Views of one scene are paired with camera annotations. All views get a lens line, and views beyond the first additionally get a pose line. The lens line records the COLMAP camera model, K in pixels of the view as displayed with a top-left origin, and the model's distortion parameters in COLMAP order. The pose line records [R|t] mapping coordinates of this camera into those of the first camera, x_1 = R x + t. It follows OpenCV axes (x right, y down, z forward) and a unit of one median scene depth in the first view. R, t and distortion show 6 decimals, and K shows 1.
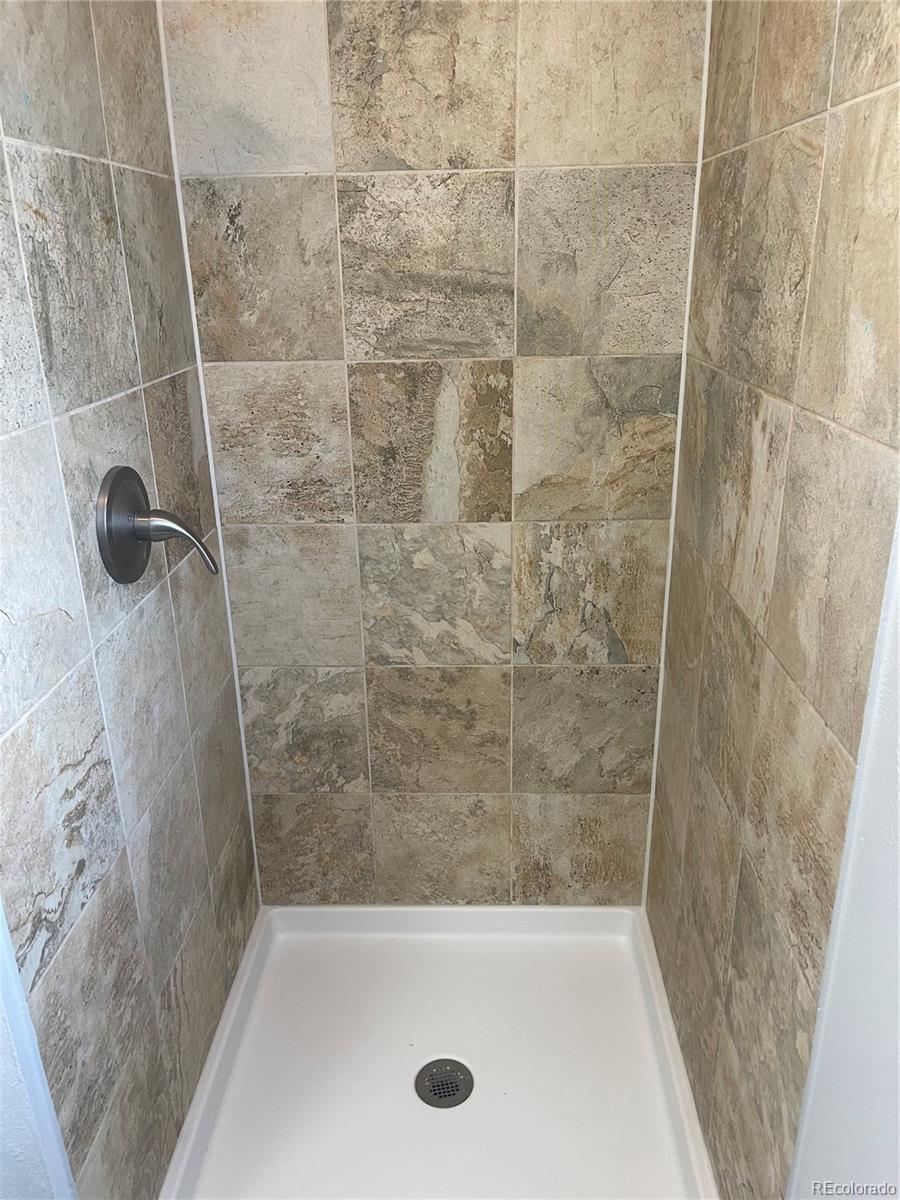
lens RADIAL K [[902.7, 0, 451.4], [0, 902.7, 601.1], [0, 0, 1]] dist [0.046124, -0.030005]
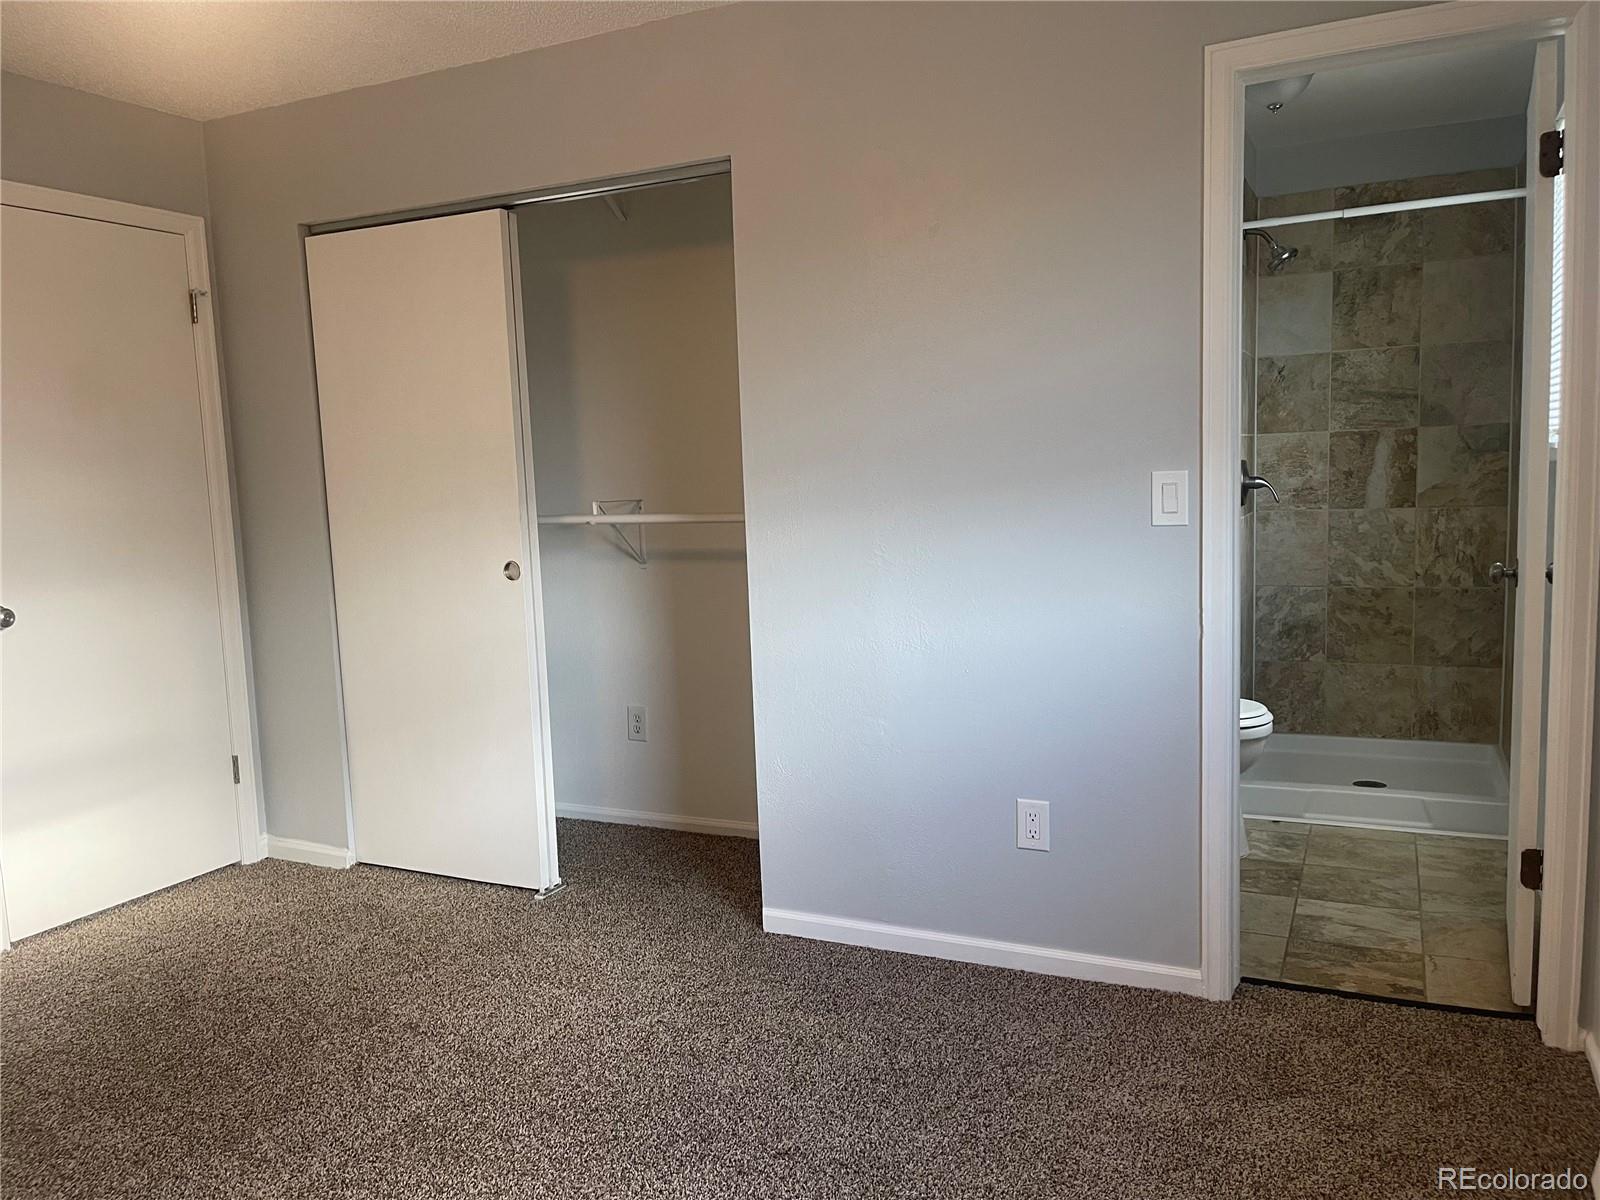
lens RADIAL K [[1203.6, 0, 800.7], [0, 1203.6, 595.1], [0, 0, 1]] dist [0.046124, -0.030005]
pose [[0.914261, 0.031625, -0.403889, -0.081995], [-0.127186, 0.968951, -0.212033, 0.822523], [0.384643, 0.245222, 0.889897, -1.818142]]
